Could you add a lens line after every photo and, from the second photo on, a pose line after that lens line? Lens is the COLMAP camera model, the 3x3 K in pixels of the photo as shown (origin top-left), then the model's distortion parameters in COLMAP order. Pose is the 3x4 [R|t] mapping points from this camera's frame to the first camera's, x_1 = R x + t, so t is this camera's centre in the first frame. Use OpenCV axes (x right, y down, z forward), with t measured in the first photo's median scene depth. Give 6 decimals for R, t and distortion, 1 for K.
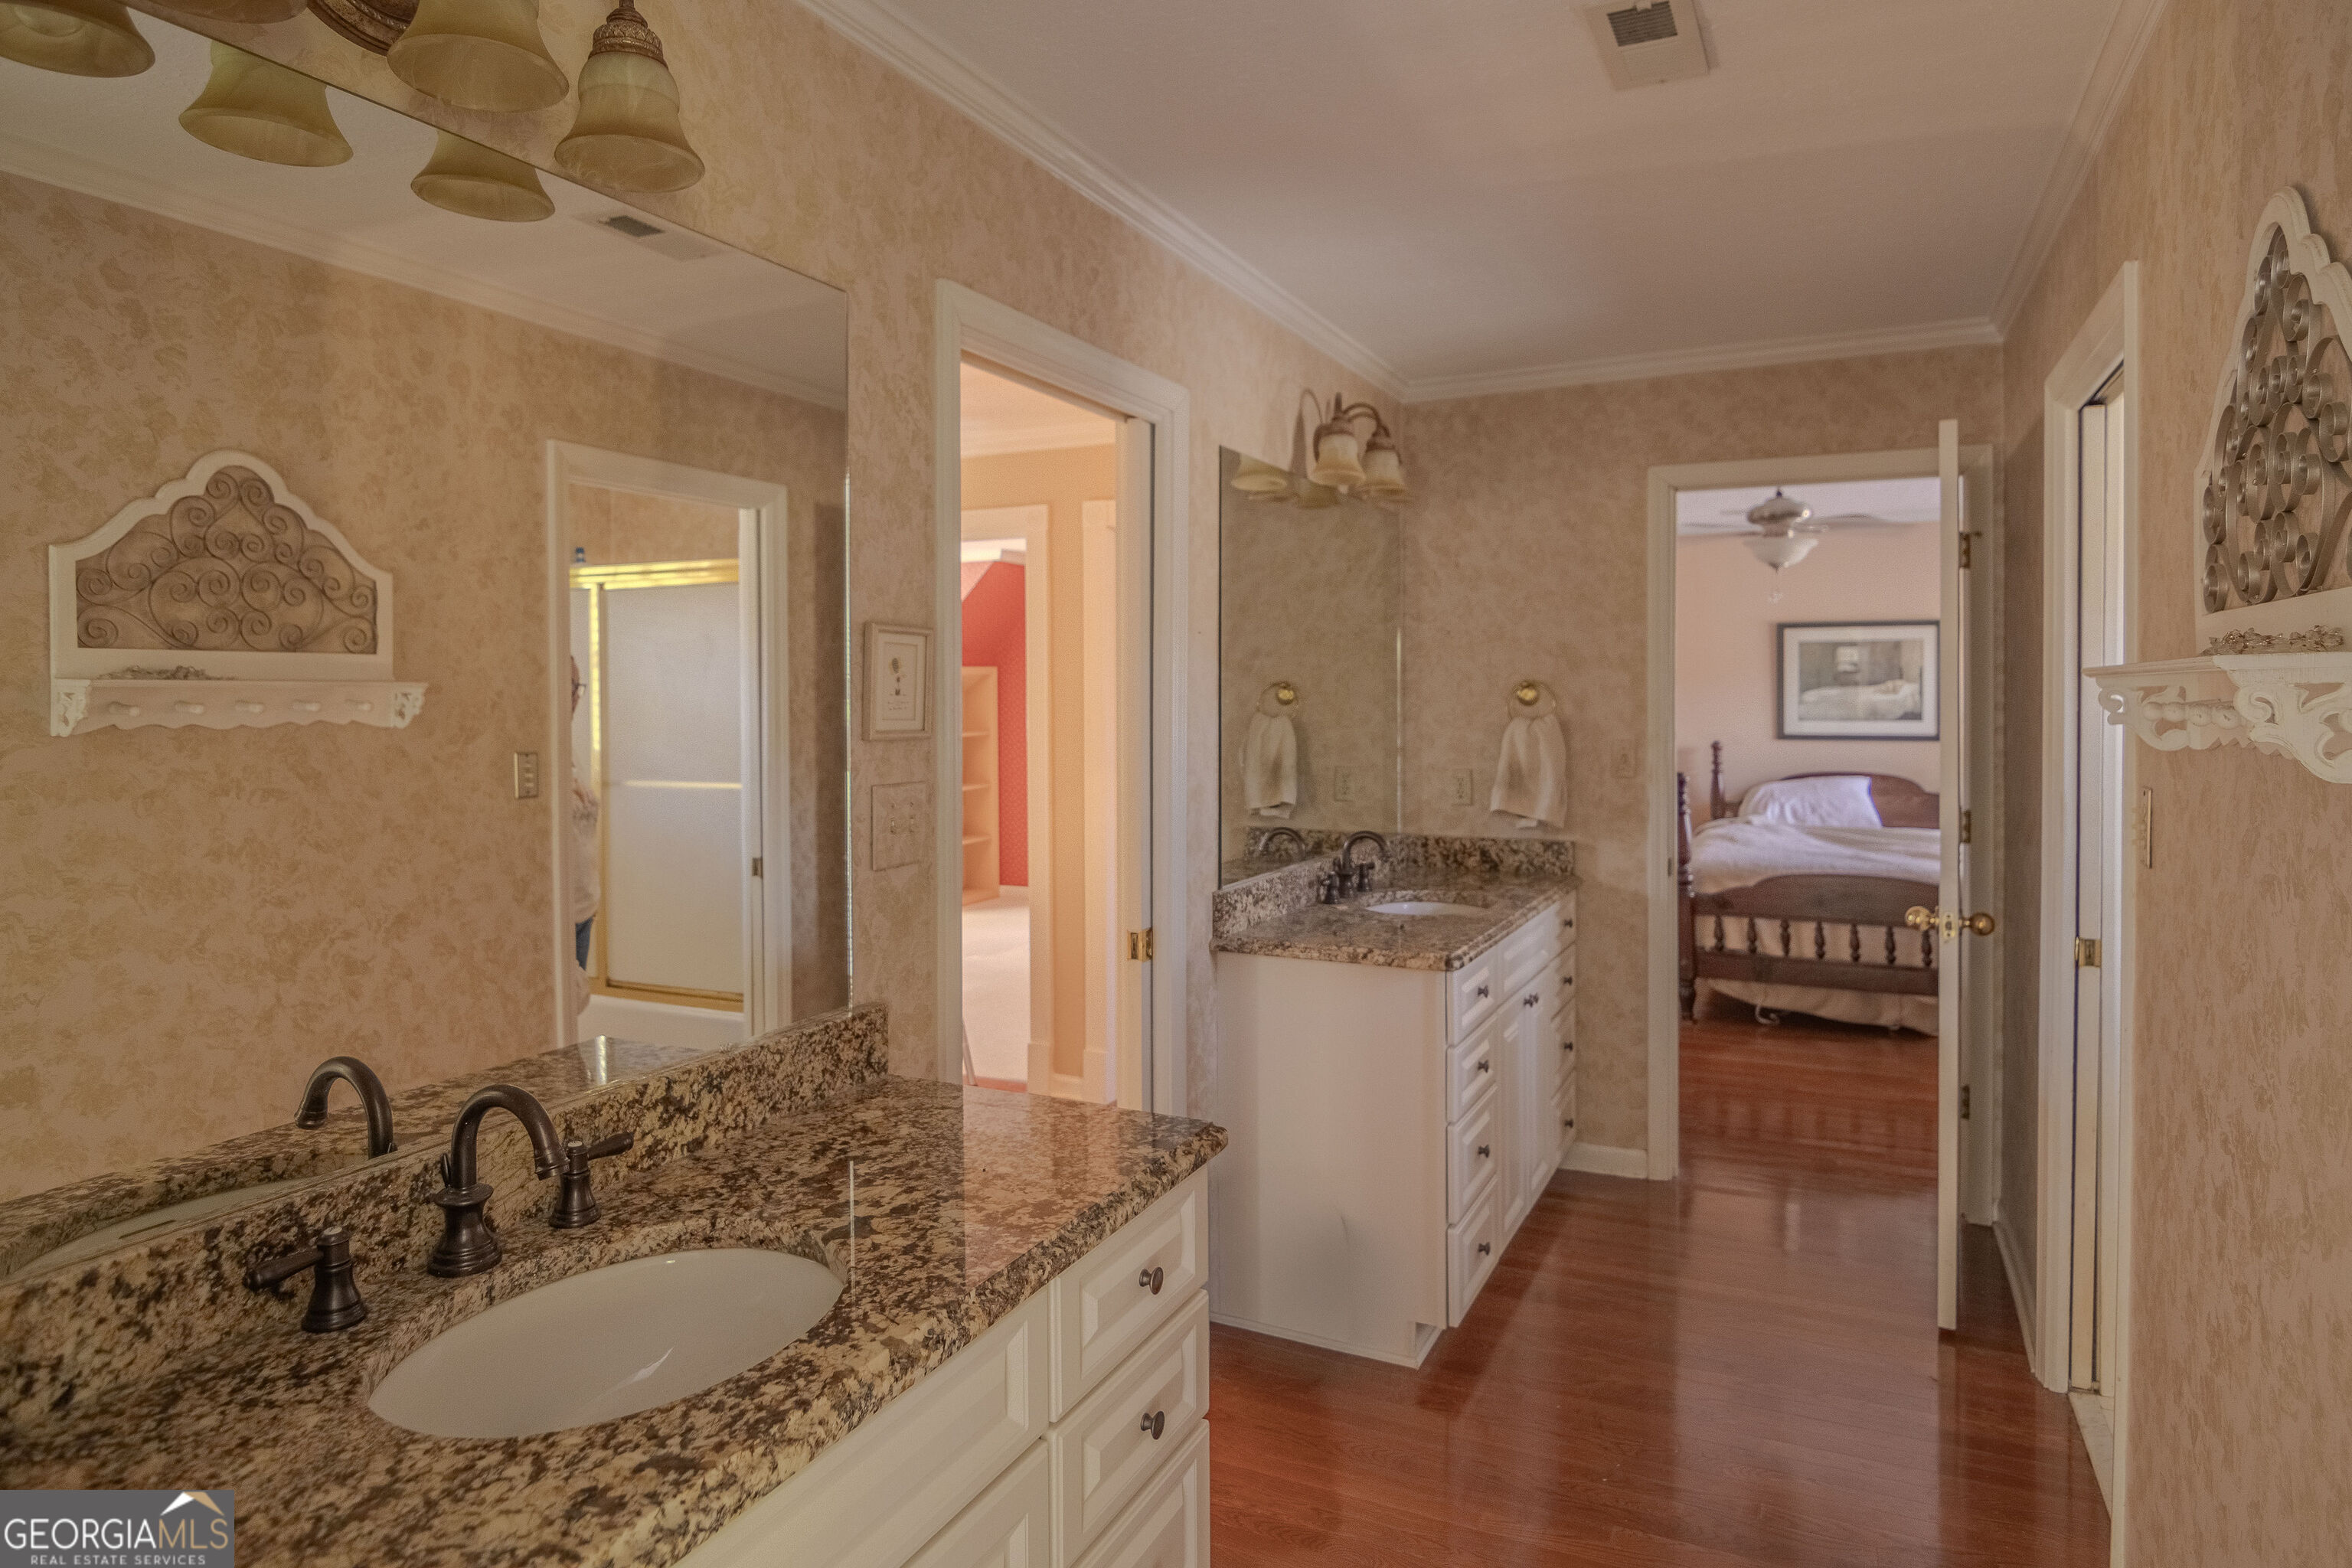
lens RADIAL K [[1366.6, 0, 1204.1], [0, 1366.6, 693.6], [0, 0, 1]] dist [0.004073, -0.001256]
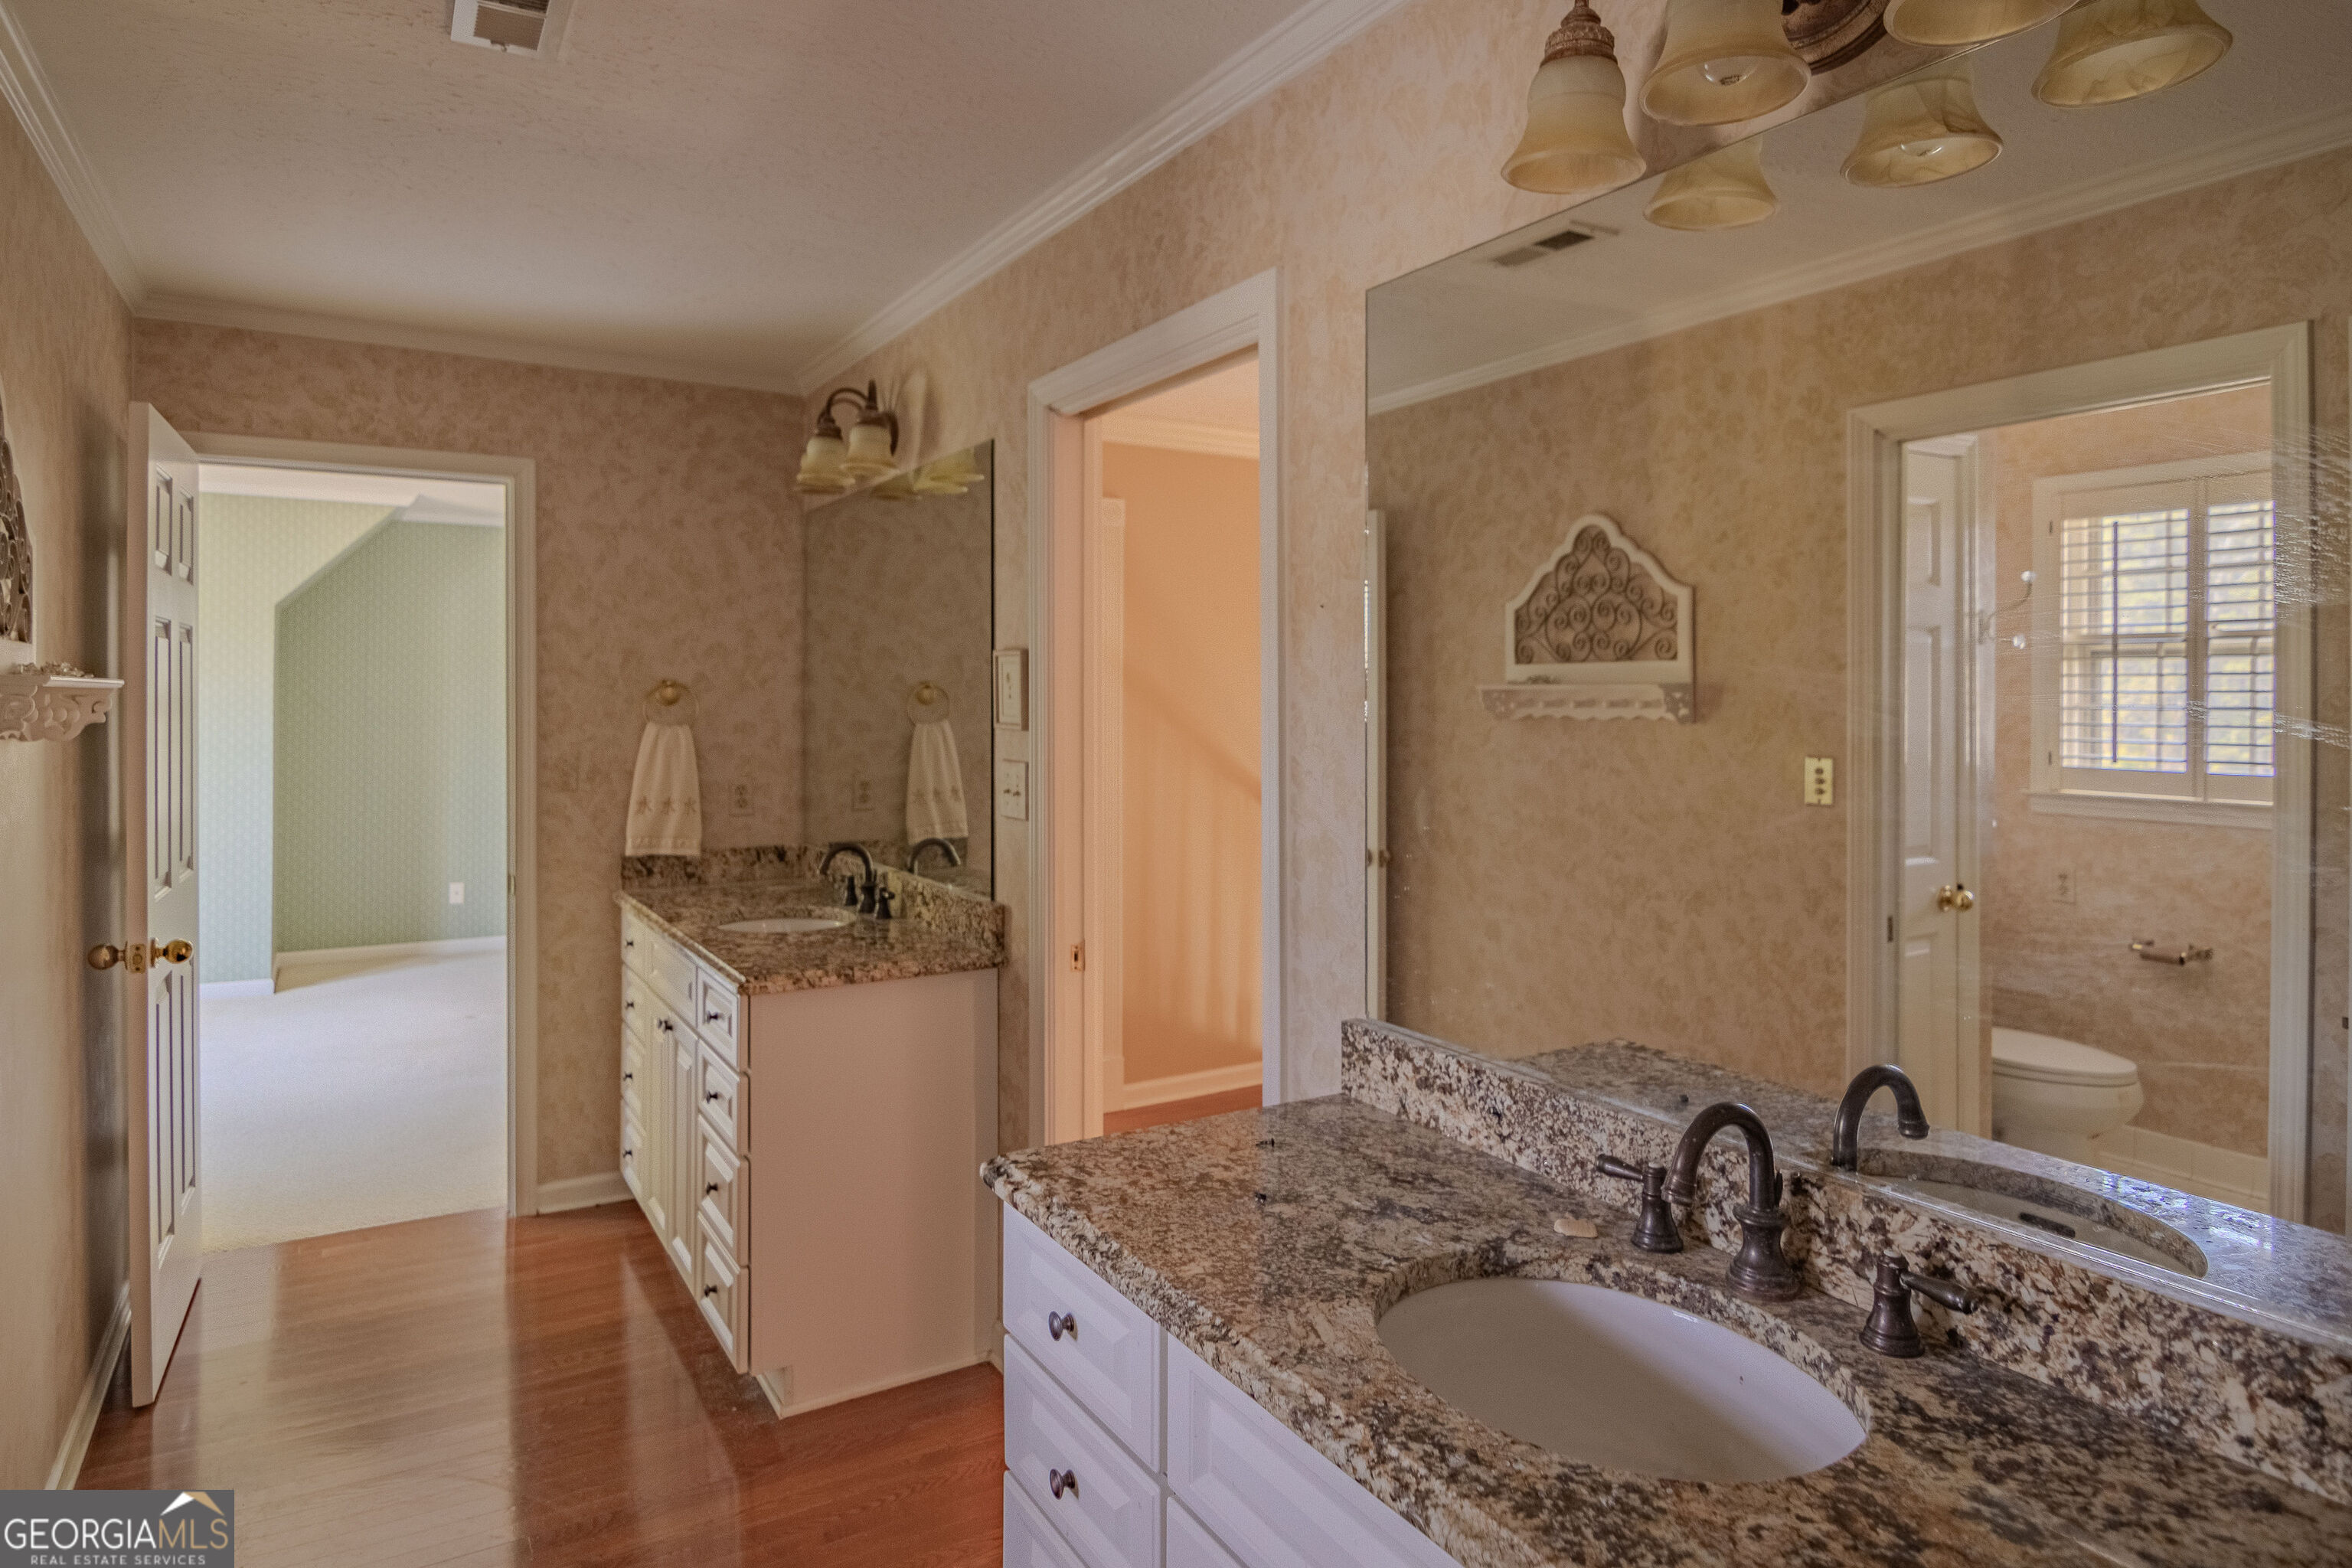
lens RADIAL K [[1366.6, 0, 1211.2], [0, 1366.6, 718.3], [0, 0, 1]] dist [0.004073, -0.001256]
pose [[-0.541043, 0.020356, -0.840749, 0.575954], [0.005352, 0.999770, 0.020762, -0.005624], [0.840978, 0.006733, -0.541027, 1.294501]]
